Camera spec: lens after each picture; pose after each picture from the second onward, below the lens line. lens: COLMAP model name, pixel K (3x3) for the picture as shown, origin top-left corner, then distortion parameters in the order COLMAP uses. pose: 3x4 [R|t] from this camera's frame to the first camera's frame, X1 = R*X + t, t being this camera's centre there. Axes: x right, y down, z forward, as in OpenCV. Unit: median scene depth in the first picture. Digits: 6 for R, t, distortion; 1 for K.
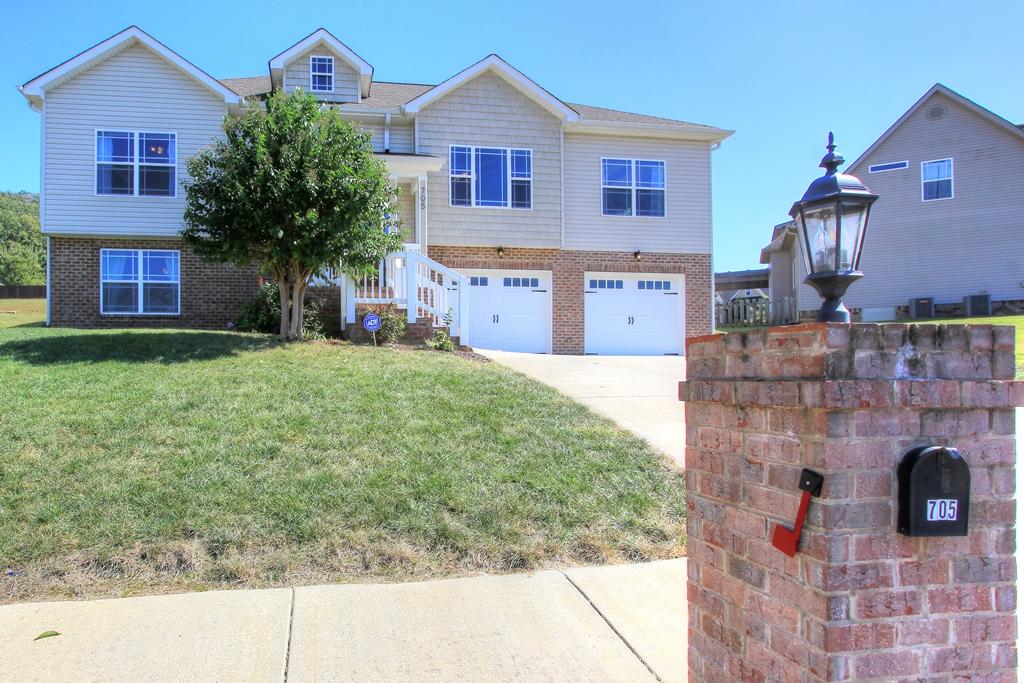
lens RADIAL K [[589.0, 0, 386.1], [0, 589.0, 369.7], [0, 0, 1]] dist [-0.014866, 0.002582]
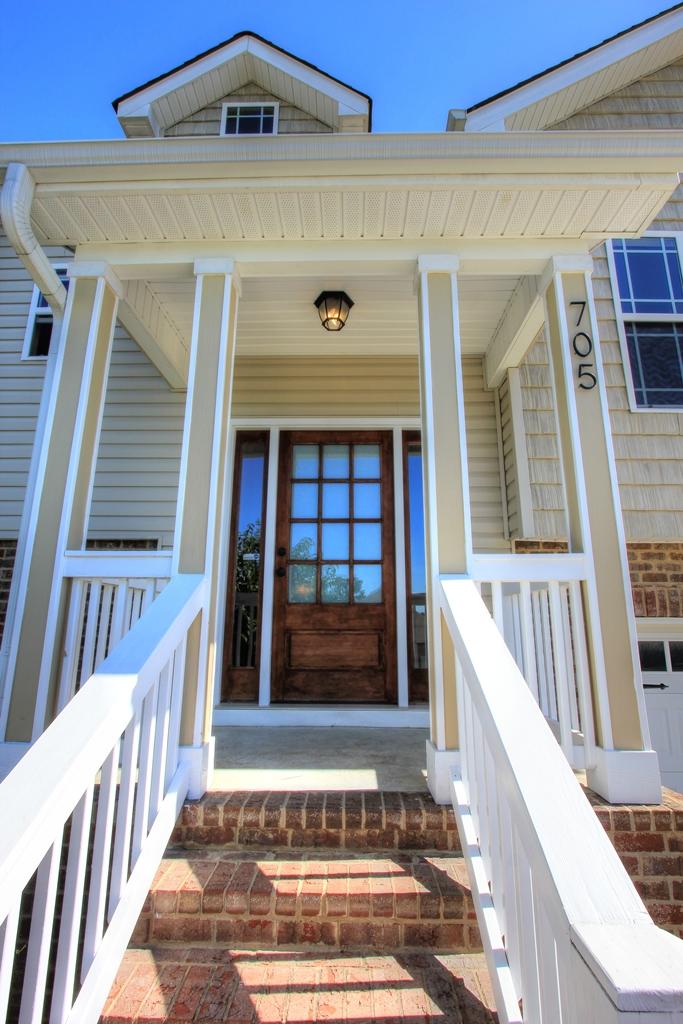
lens RADIAL K [[471.1, 0, 341.6], [0, 471.1, 514.9], [0, 0, 1]] dist [-0.017452, 0.002825]
pose [[0.989753, -0.020106, -0.141366, -0.002082], [-0.009893, 0.978003, -0.208358, -0.175525], [0.142446, 0.207621, 0.967782, 0.758106]]
